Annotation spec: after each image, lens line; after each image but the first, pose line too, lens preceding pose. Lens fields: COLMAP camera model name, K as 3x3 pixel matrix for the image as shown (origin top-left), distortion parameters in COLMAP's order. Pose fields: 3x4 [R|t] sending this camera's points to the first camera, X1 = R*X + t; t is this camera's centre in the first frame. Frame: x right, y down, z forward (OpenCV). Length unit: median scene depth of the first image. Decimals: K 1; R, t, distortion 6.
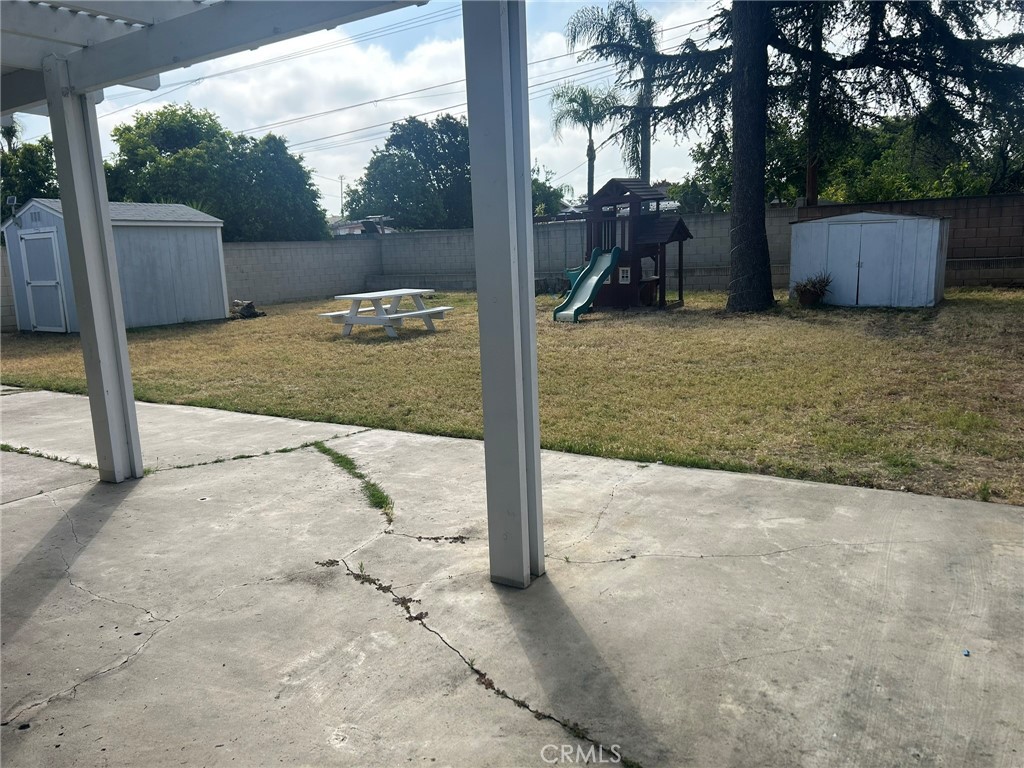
lens RADIAL K [[797.5, 0, 512.0], [0, 797.5, 384.0], [0, 0, 1]] dist [0.069189, -0.073463]
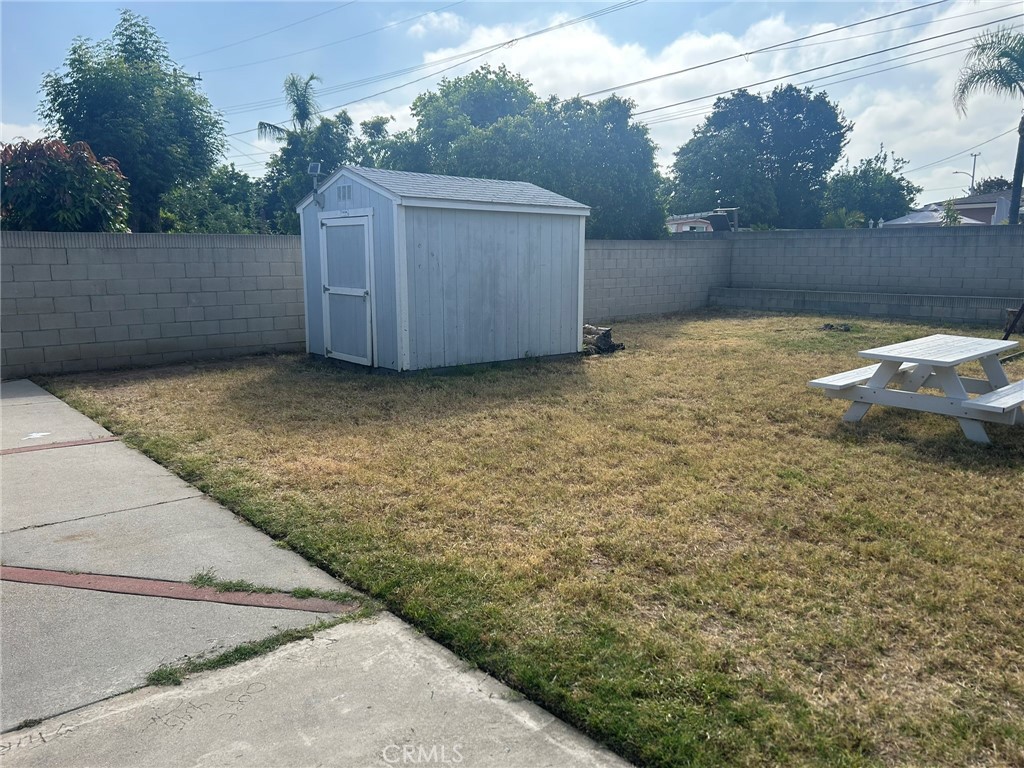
lens RADIAL K [[783.0, 0, 515.0], [0, 783.0, 391.0], [0, 0, 1]] dist [0.079717, -0.101175]
pose [[0.961681, 0.086044, -0.260321, -0.179653], [-0.082771, 0.996291, 0.023529, -0.046716], [0.261380, -0.001080, 0.965235, 0.271699]]
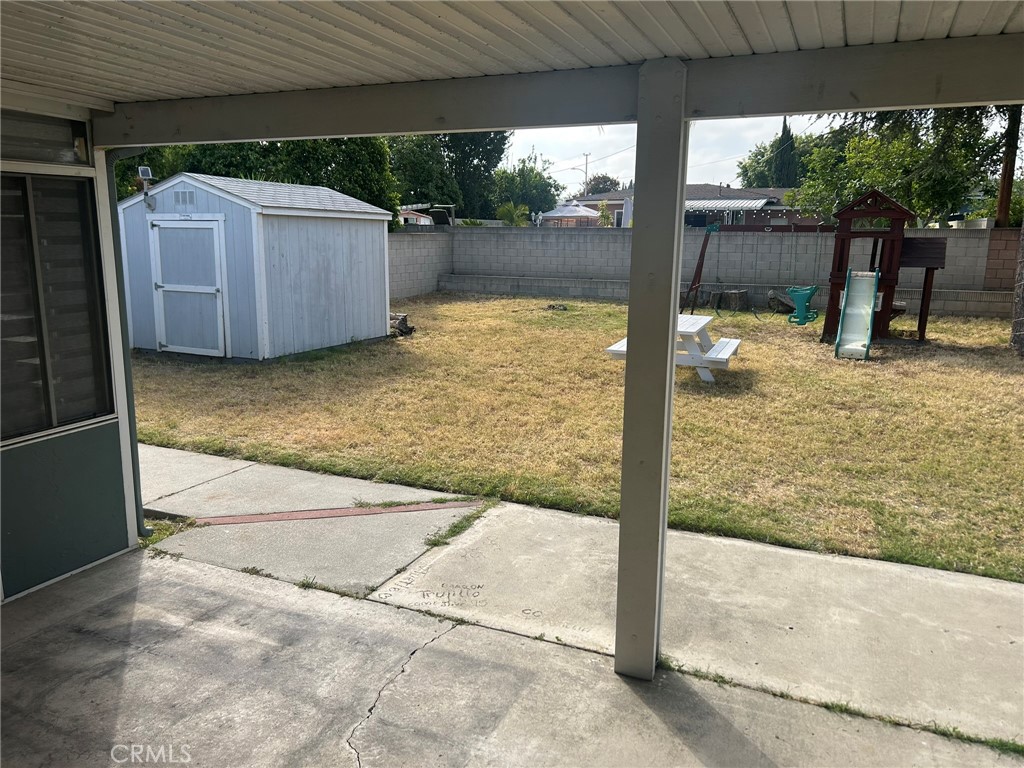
lens RADIAL K [[783.0, 0, 515.0], [0, 783.0, 391.0], [0, 0, 1]] dist [0.079717, -0.101175]
pose [[0.984022, 0.015258, 0.177394, -0.284414], [-0.020828, 0.999345, 0.029584, -0.040771], [-0.176827, -0.032806, 0.983695, 0.164064]]
